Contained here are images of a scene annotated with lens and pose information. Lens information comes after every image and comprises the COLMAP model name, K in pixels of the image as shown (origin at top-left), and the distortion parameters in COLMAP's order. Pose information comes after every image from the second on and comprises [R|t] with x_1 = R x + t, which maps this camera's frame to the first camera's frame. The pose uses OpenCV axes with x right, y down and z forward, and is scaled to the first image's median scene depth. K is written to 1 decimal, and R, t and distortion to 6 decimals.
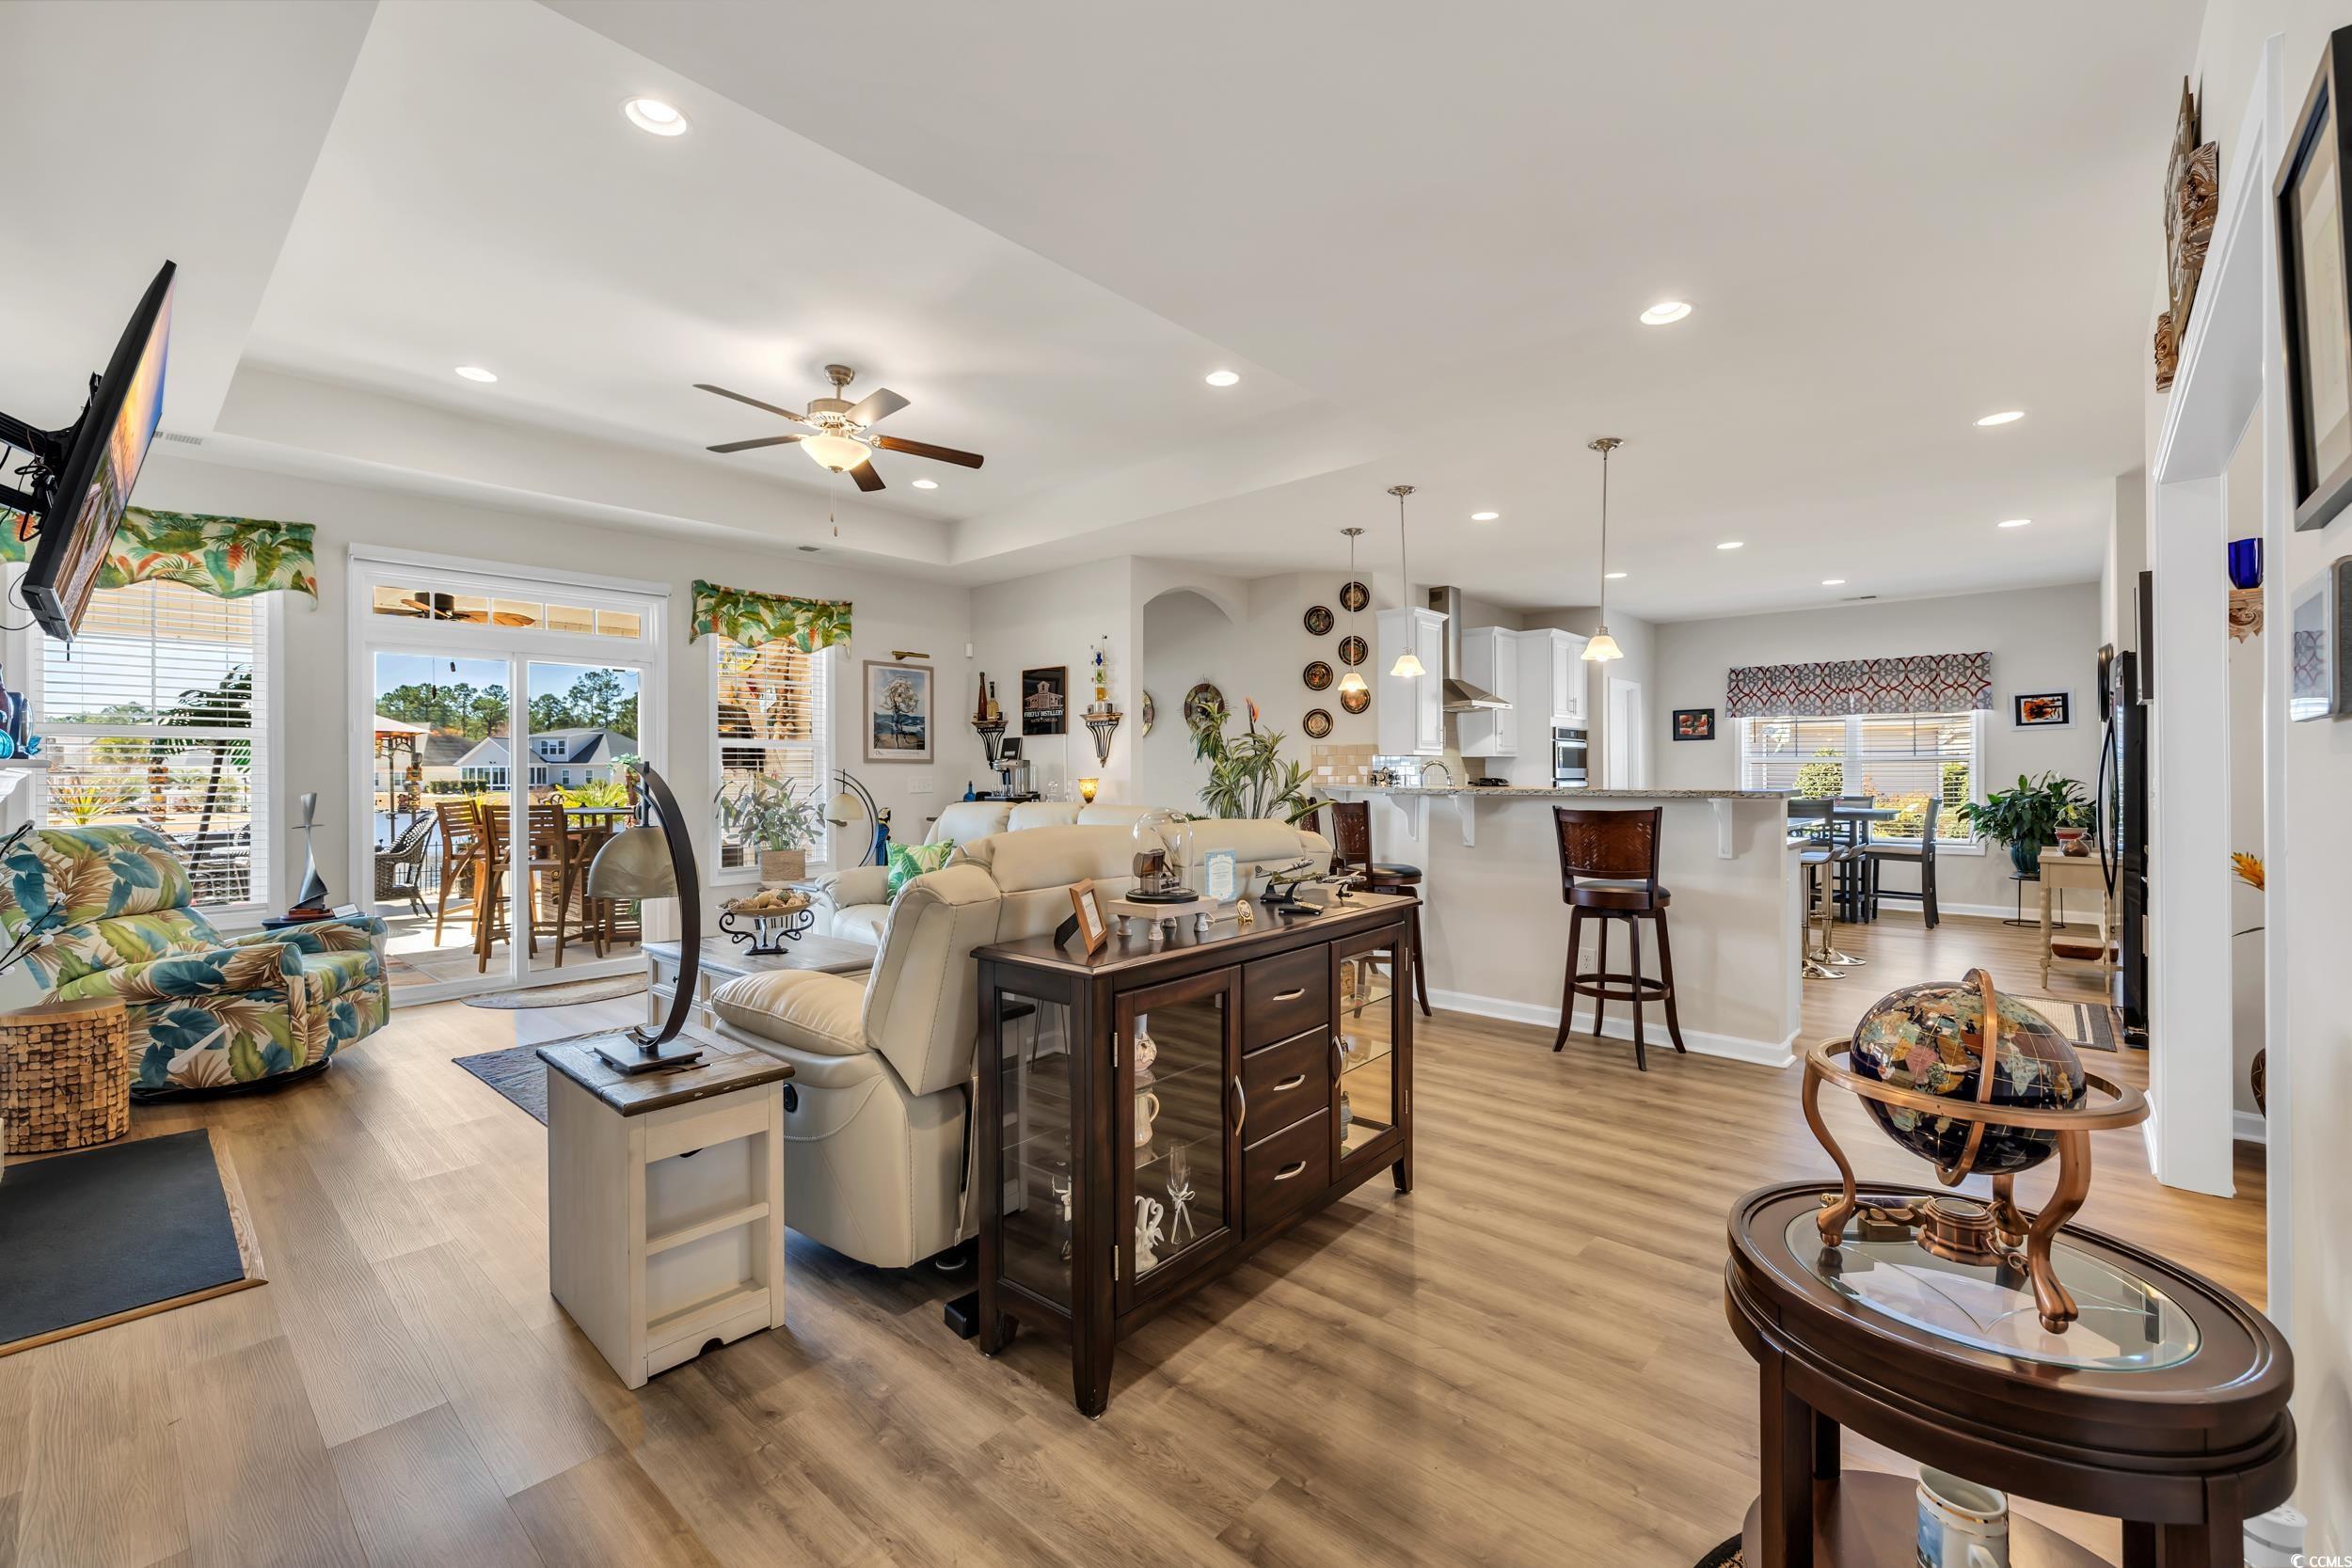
lens RADIAL K [[985.1, 0, 1189.0], [0, 985.1, 768.0], [0, 0, 1]] dist [0.004112, -0.001309]
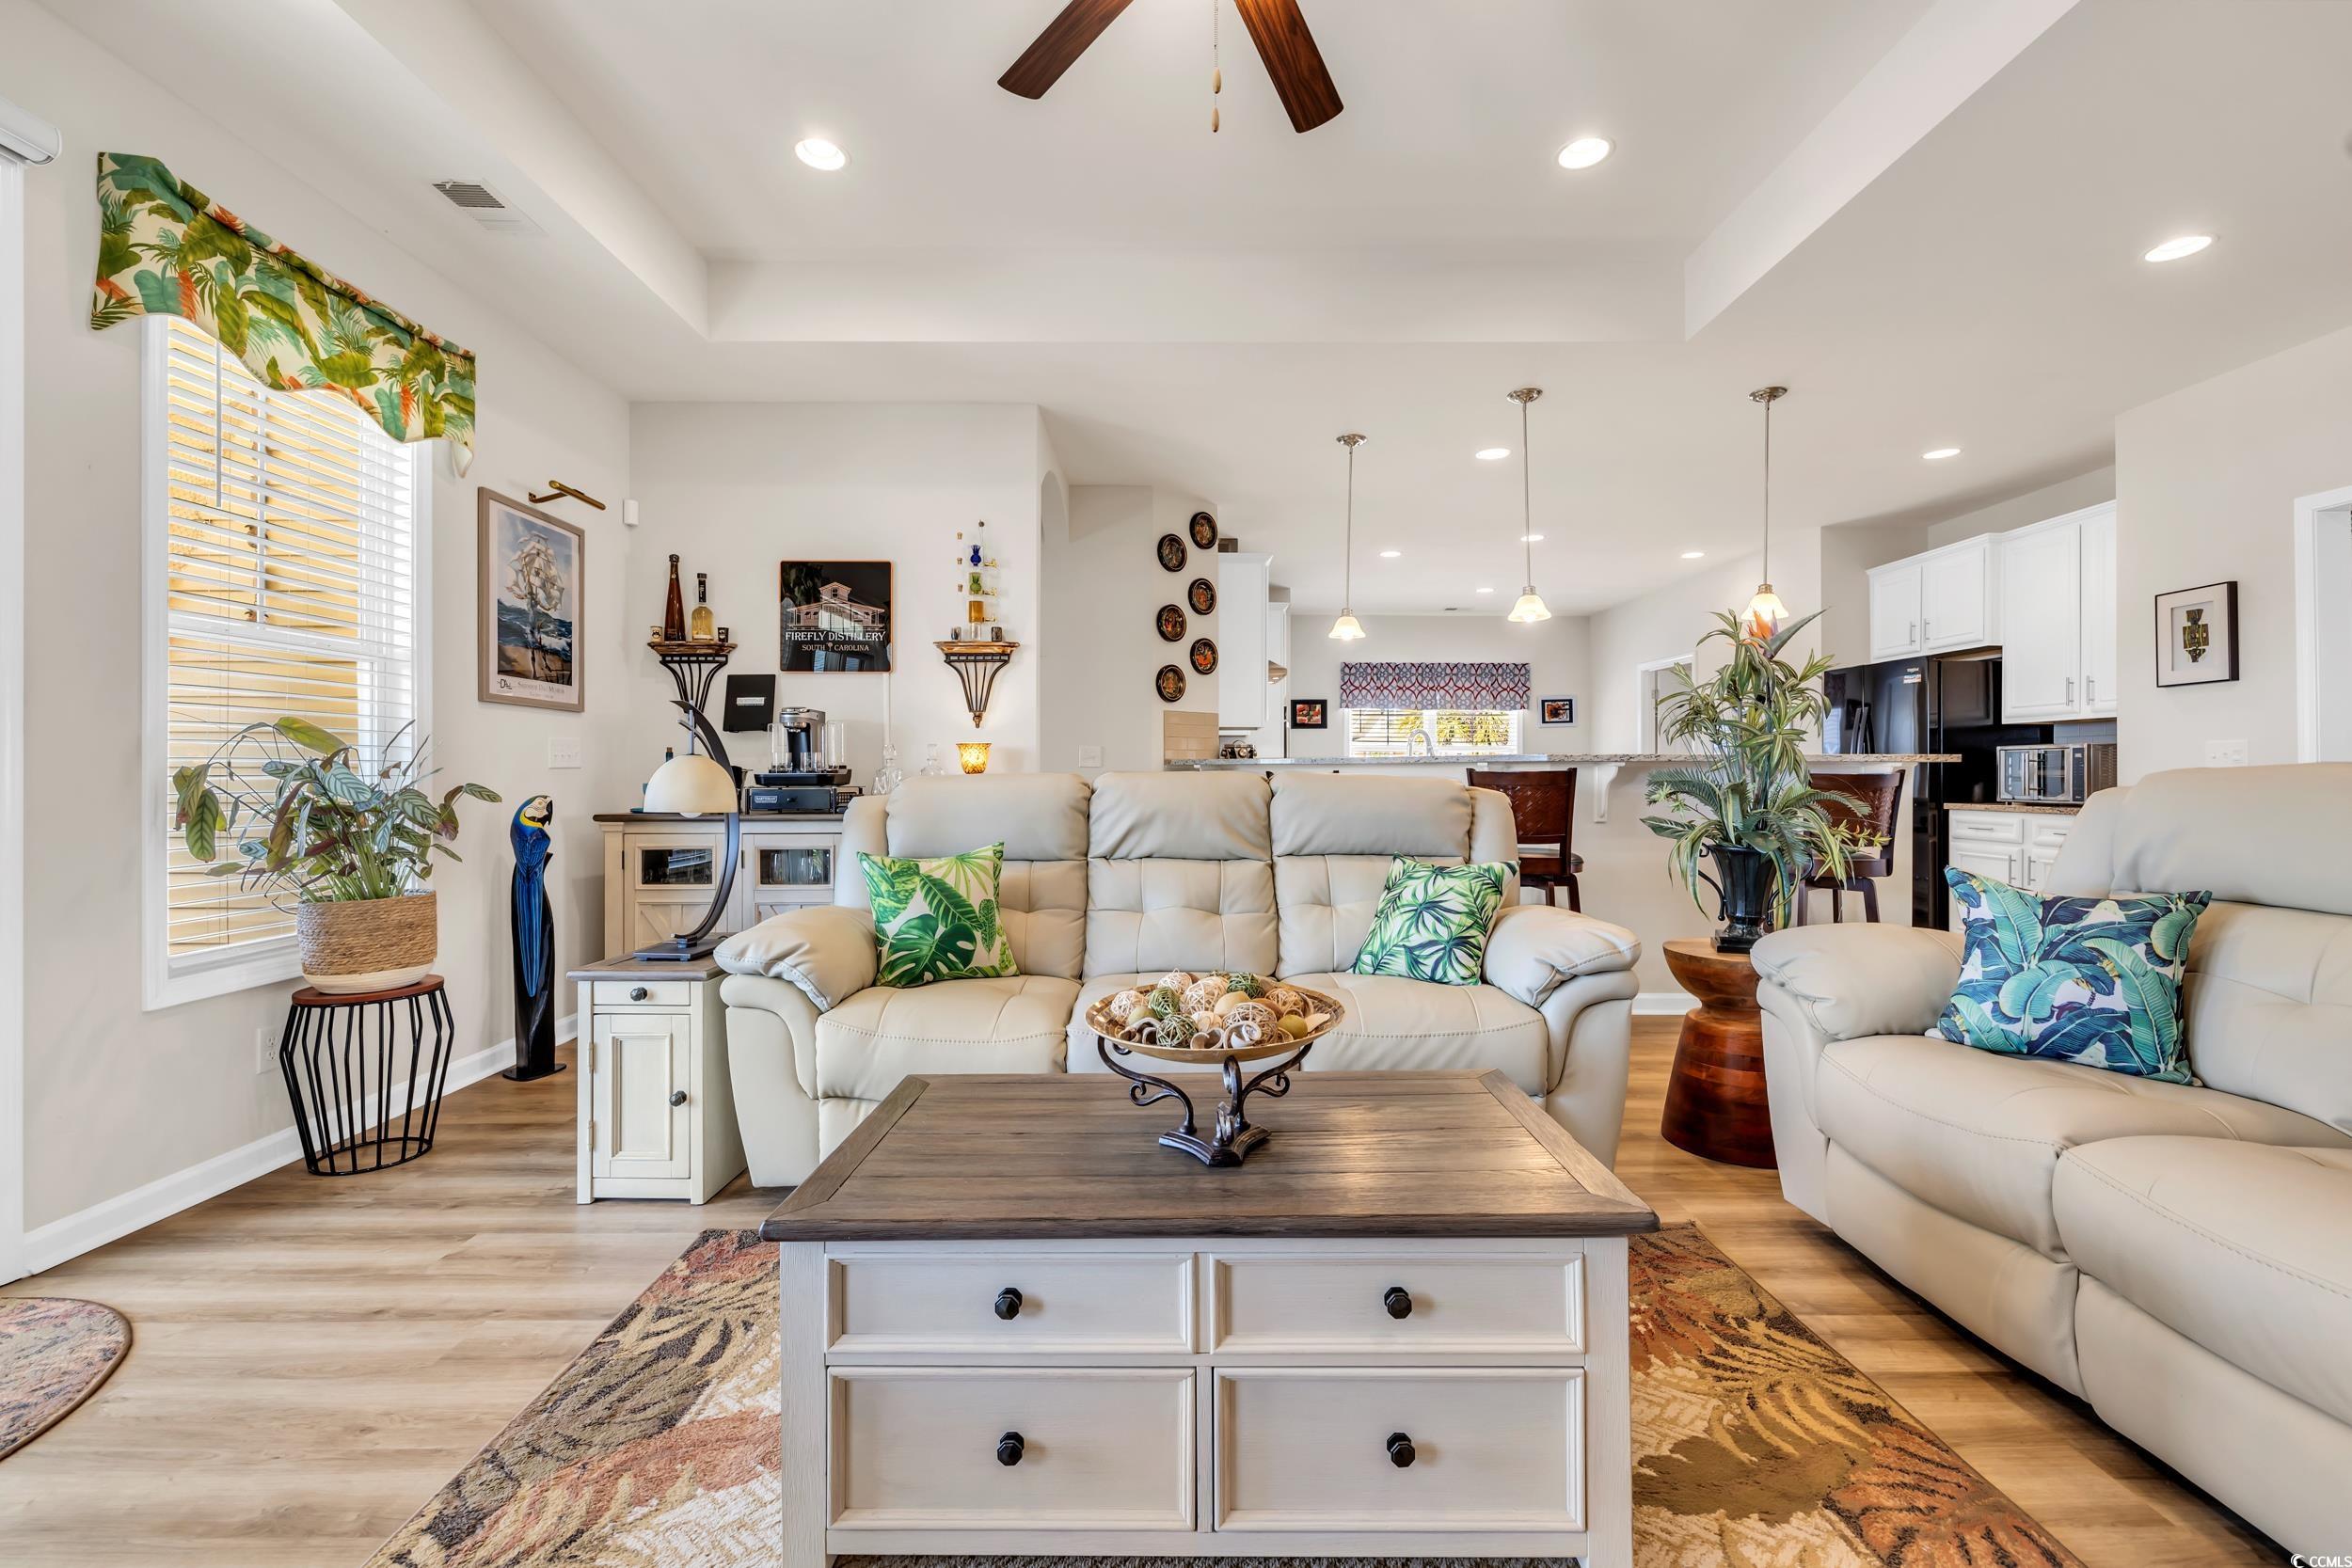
lens RADIAL K [[985.1, 0, 1177.4], [0, 985.1, 776.2], [0, 0, 1]] dist [0.004112, -0.001309]
pose [[0.745934, 0.002744, 0.666014, -0.390509], [-0.007299, 0.999965, 0.004054, 0.025811], [-0.665980, -0.007885, 0.745928, 0.412465]]
